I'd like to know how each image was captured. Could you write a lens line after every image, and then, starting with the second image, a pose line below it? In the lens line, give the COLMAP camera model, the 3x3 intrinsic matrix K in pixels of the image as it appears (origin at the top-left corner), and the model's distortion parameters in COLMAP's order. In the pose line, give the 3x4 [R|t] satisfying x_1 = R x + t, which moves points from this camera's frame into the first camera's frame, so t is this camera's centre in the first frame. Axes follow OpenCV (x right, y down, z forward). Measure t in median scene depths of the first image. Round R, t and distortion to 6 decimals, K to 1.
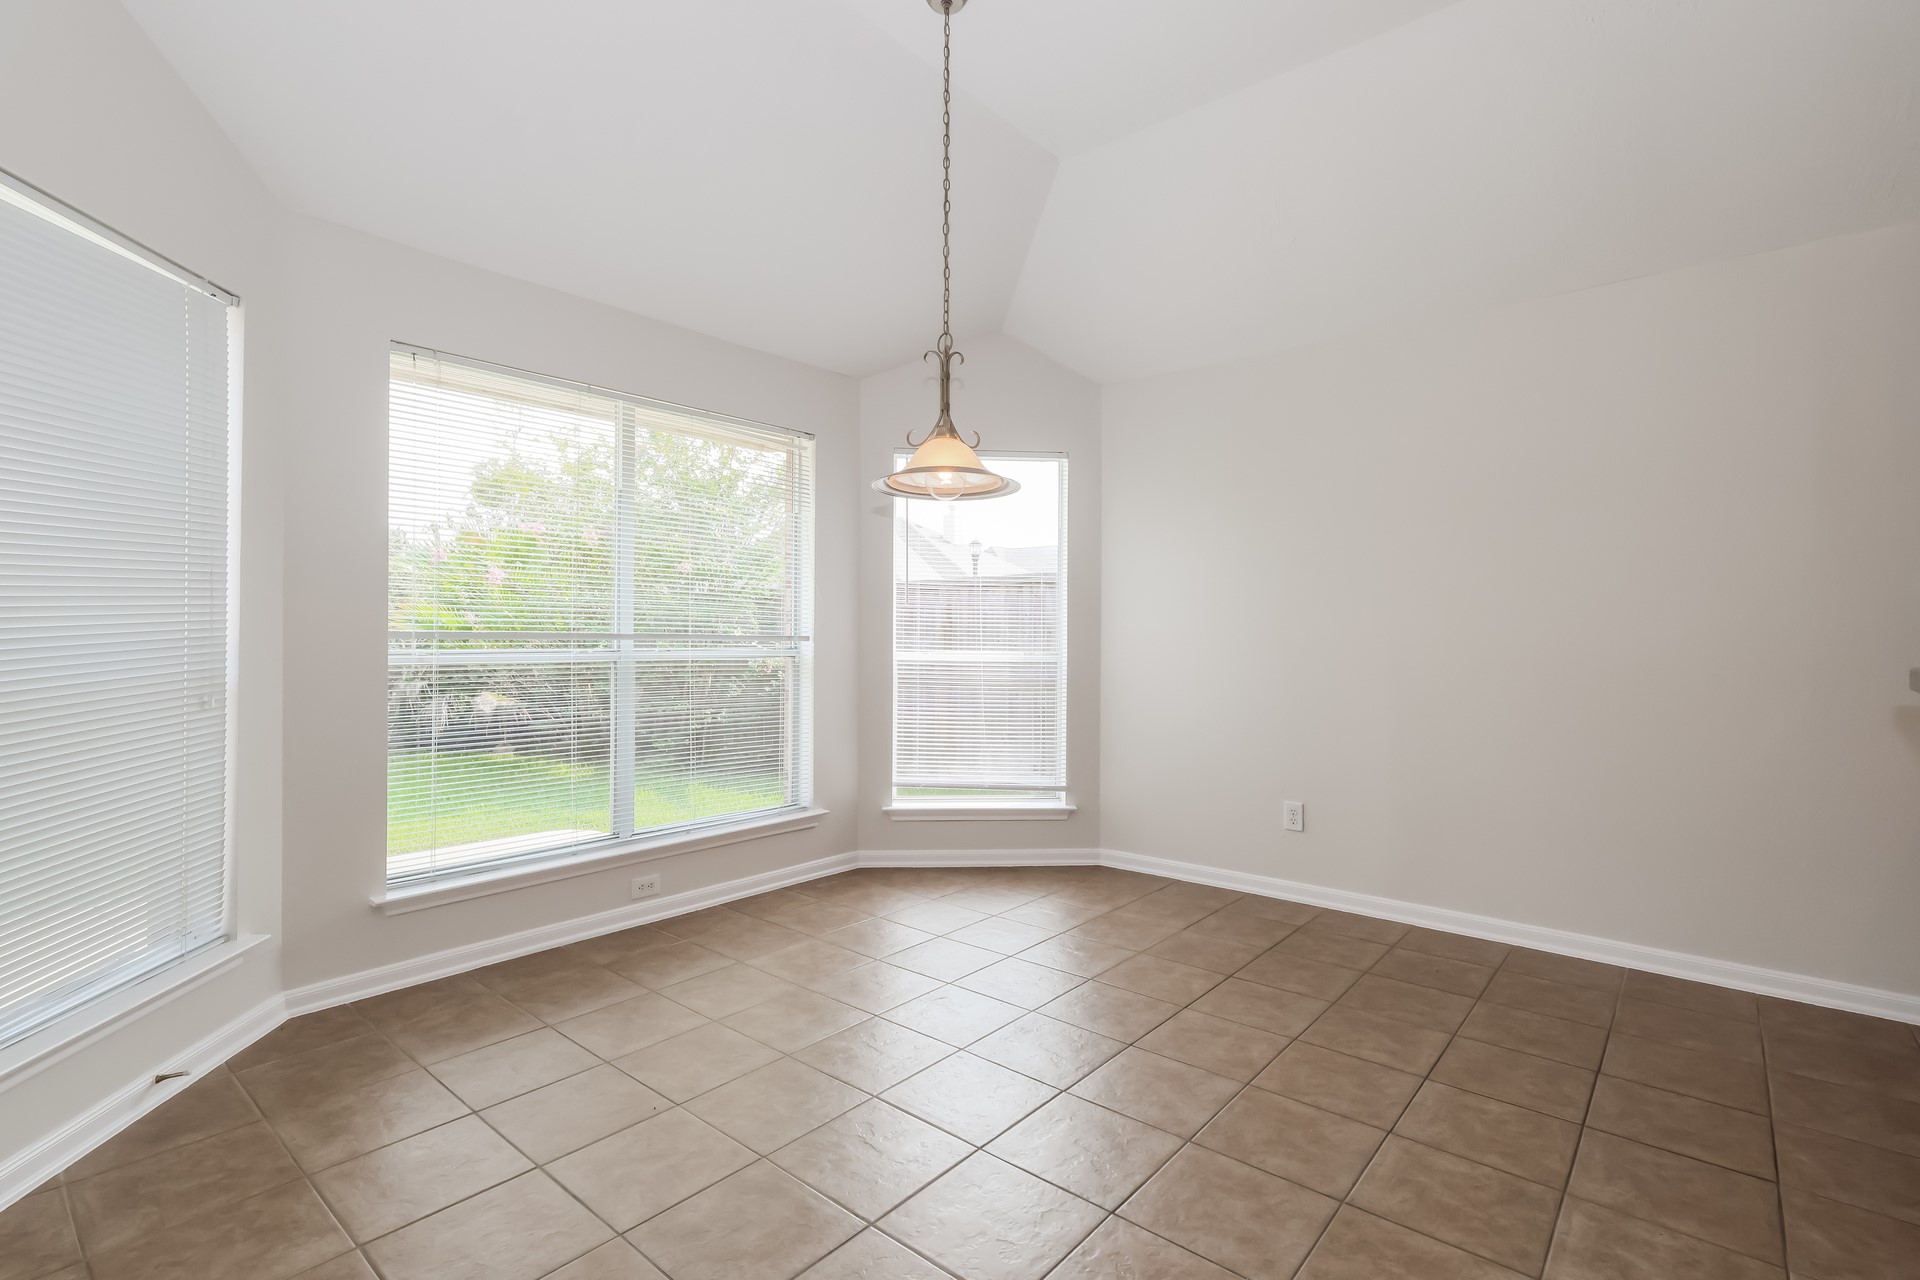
lens RADIAL K [[903.0, 0, 960.0], [0, 903.0, 640.0], [0, 0, 1]] dist [-0.000085, 0.000529]
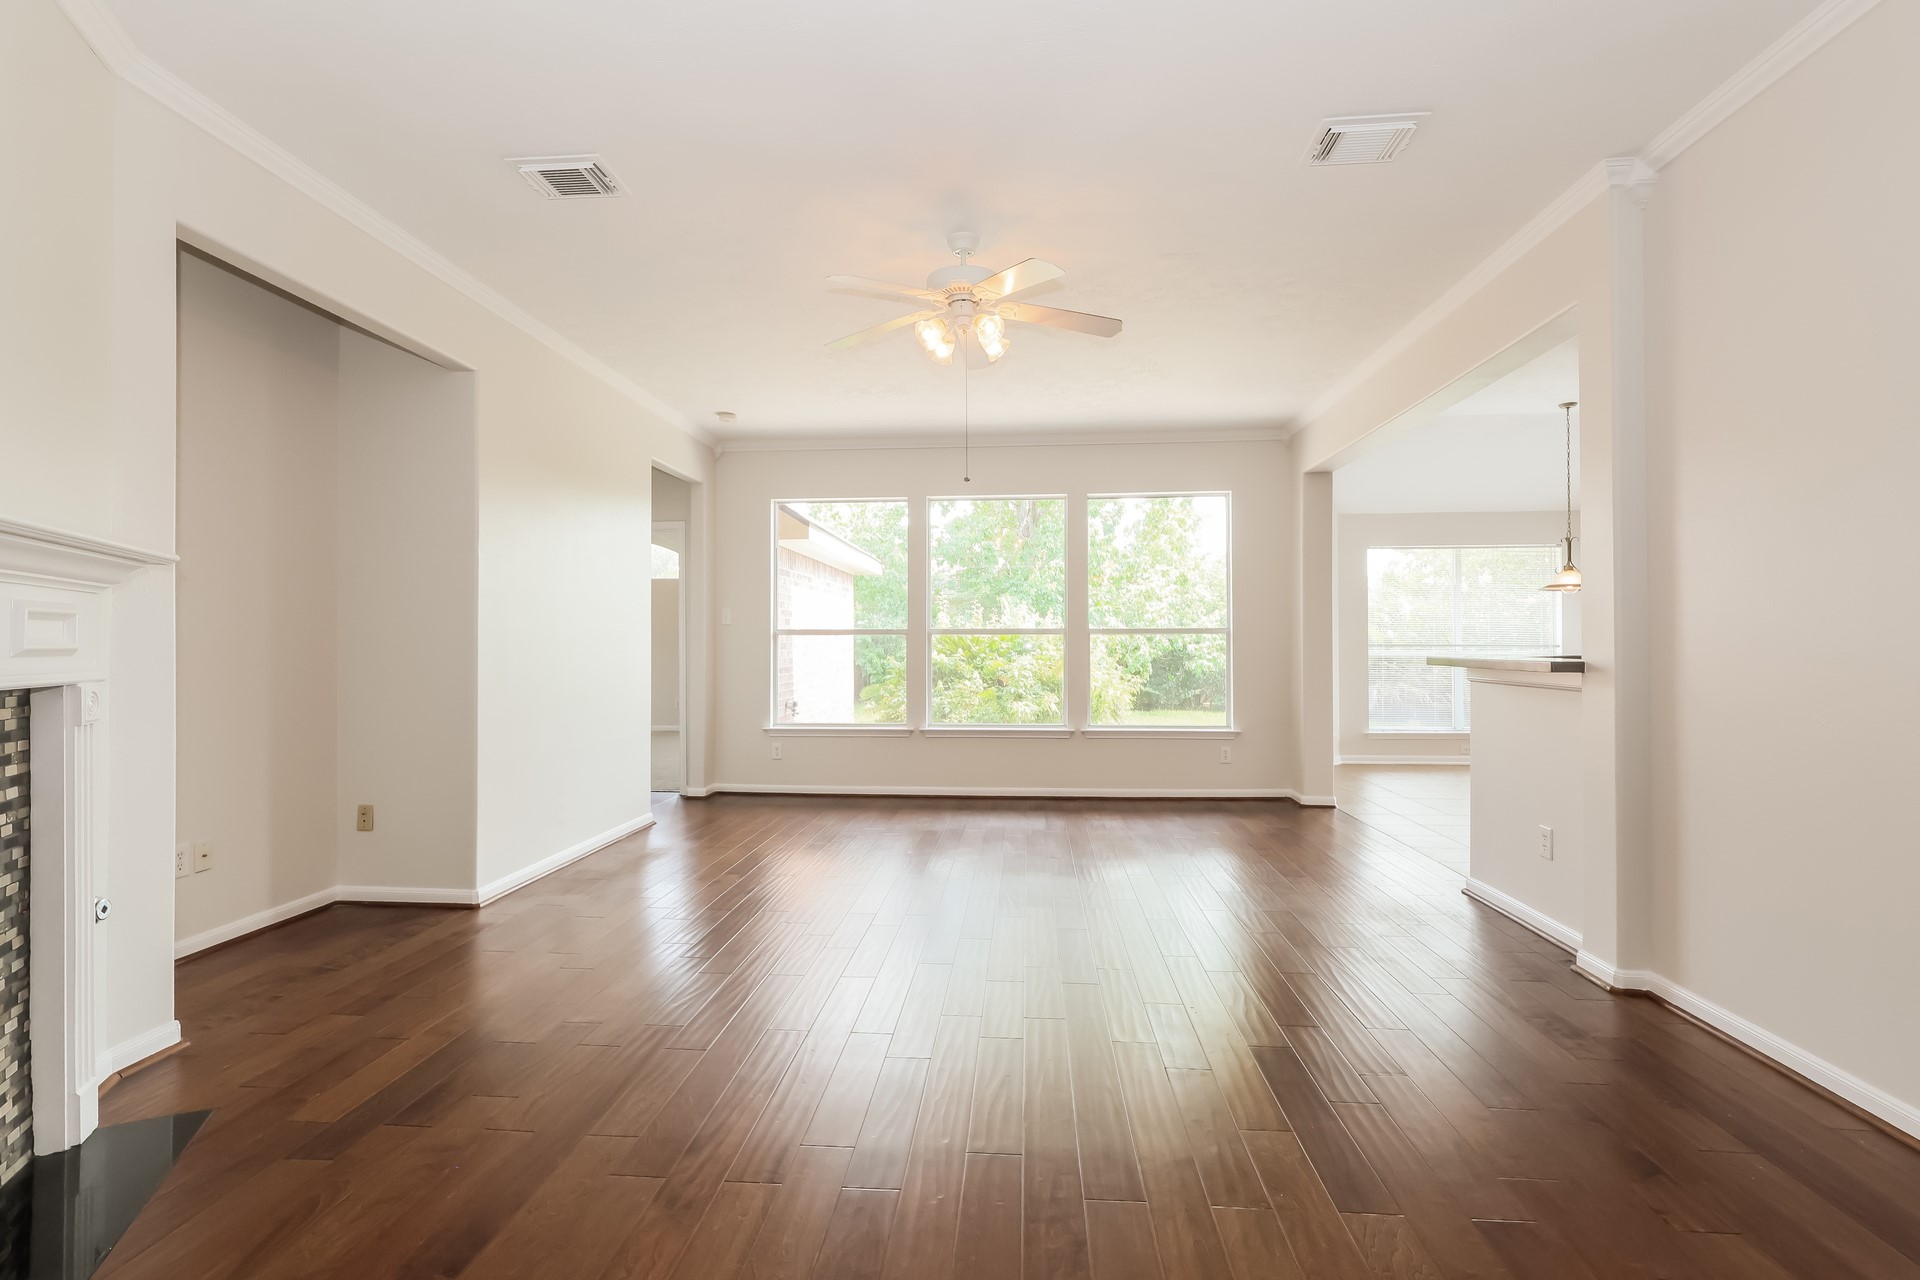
lens RADIAL K [[889.6, 0, 951.8], [0, 889.6, 638.7], [0, 0, 1]] dist [-0.000767, 0.000452]
pose [[0.579737, -0.011136, -0.814727, 0.827637], [-0.000432, 0.999902, -0.013974, 0.011484], [0.814803, 0.008453, 0.579676, -1.564532]]
